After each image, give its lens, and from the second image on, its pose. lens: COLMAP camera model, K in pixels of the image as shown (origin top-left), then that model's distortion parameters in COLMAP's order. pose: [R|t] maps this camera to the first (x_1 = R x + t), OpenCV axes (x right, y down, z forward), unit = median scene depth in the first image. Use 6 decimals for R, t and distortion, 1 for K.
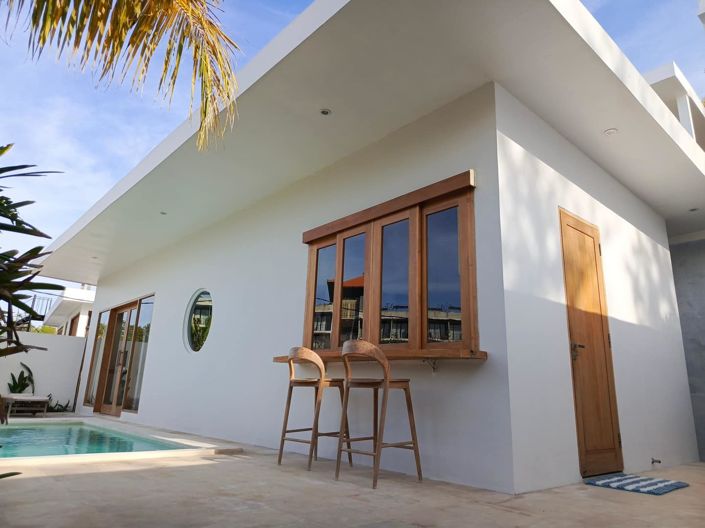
lens RADIAL K [[484.0, 0, 353.0], [0, 484.0, 262.0], [0, 0, 1]] dist [0.059622, -0.071028]
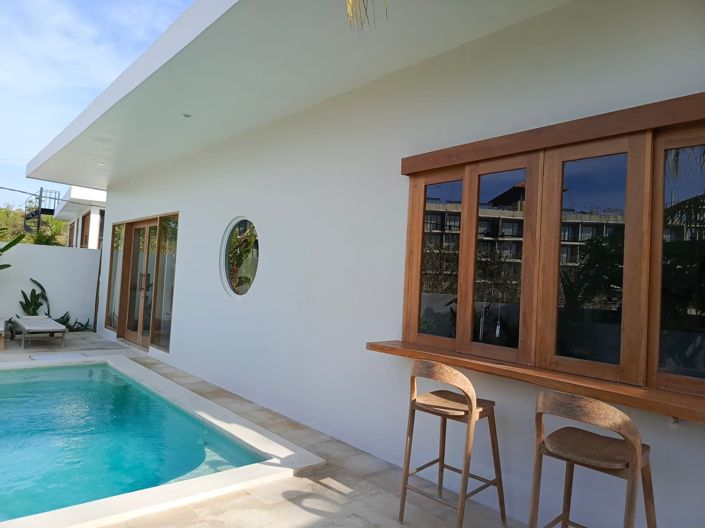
lens RADIAL K [[484.0, 0, 353.0], [0, 484.0, 262.0], [0, 0, 1]] dist [0.059622, -0.071028]
pose [[0.999707, 0.018391, -0.015740, -0.086320], [-0.014419, 0.974693, 0.223082, -0.037874], [0.019445, -0.222790, 0.974672, 0.165928]]
